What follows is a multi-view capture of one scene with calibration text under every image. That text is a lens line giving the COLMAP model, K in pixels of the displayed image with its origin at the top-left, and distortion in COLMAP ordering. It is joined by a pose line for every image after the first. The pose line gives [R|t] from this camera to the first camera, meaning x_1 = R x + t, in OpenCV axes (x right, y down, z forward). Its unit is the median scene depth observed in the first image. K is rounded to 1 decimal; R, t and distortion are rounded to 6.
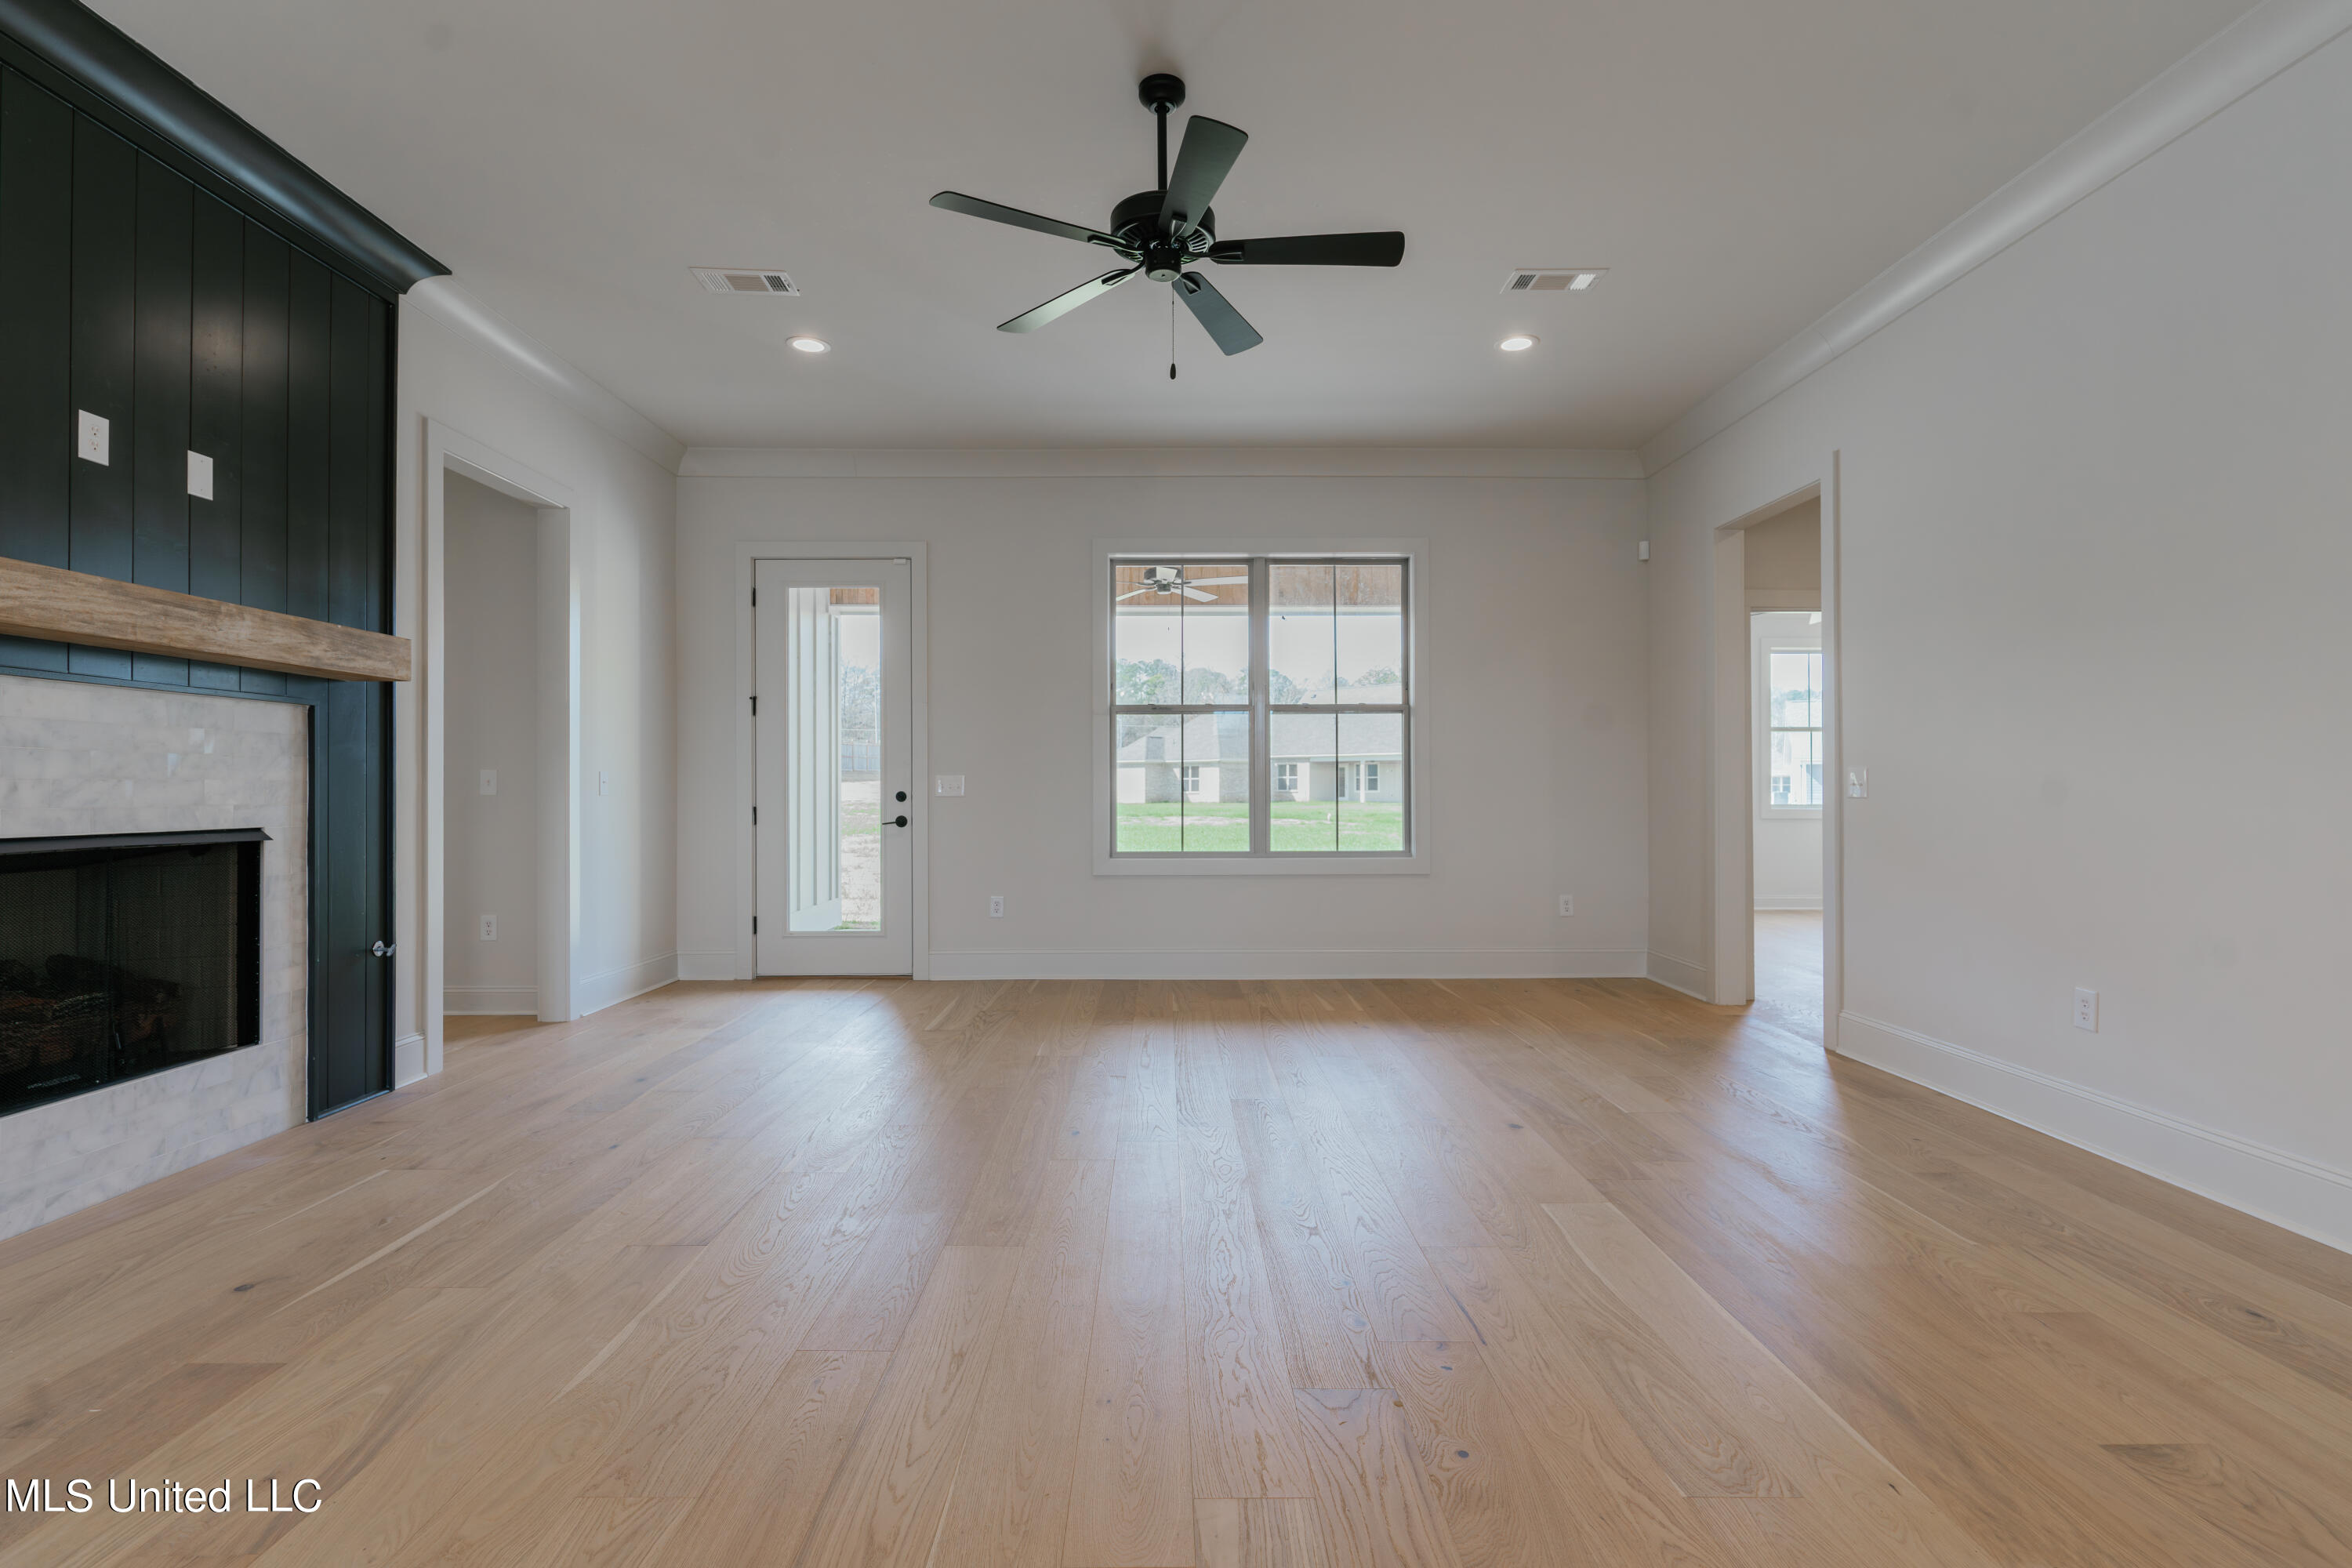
lens RADIAL K [[1112.6, 0, 1162.4], [0, 1112.6, 781.6], [0, 0, 1]] dist [-0.000315, 0.000279]
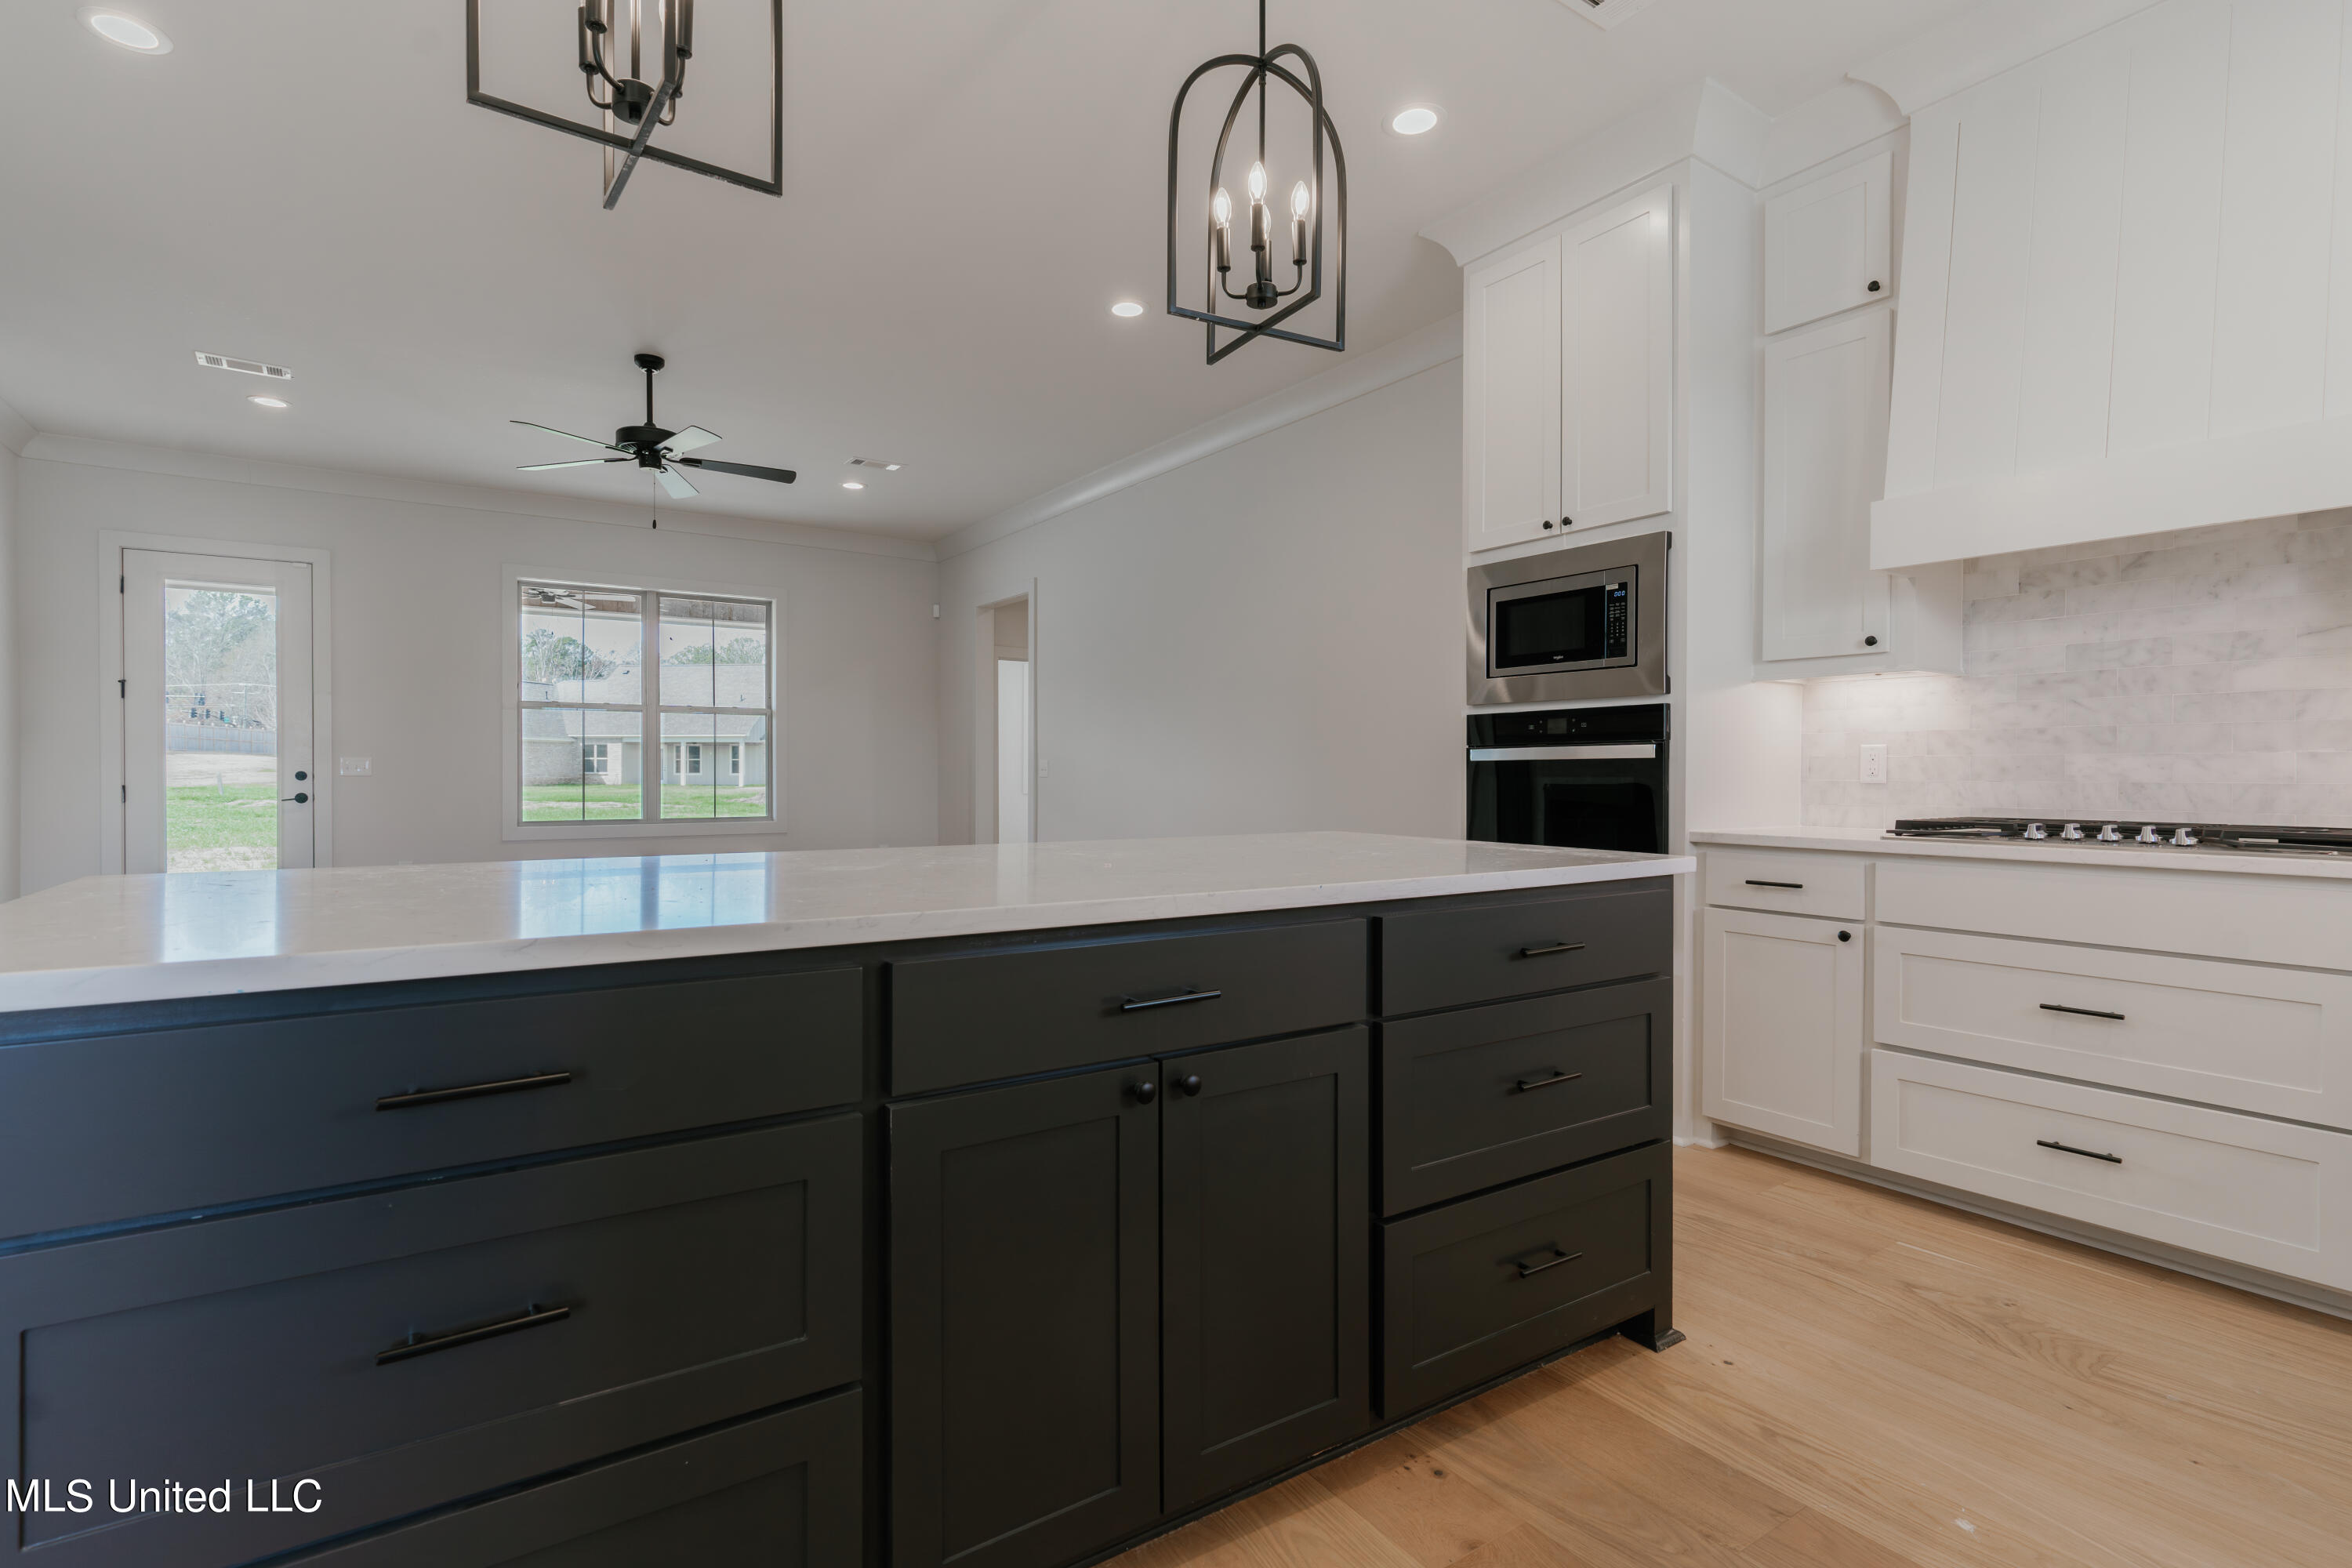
lens RADIAL K [[1112.6, 0, 1175.8], [0, 1112.6, 767.5], [0, 0, 1]] dist [-0.000315, 0.000279]
pose [[0.825432, 0.007012, 0.564458, -0.214105], [-0.008256, 0.999966, -0.000350, -0.002814], [-0.564441, -0.004371, 0.825462, -0.629460]]
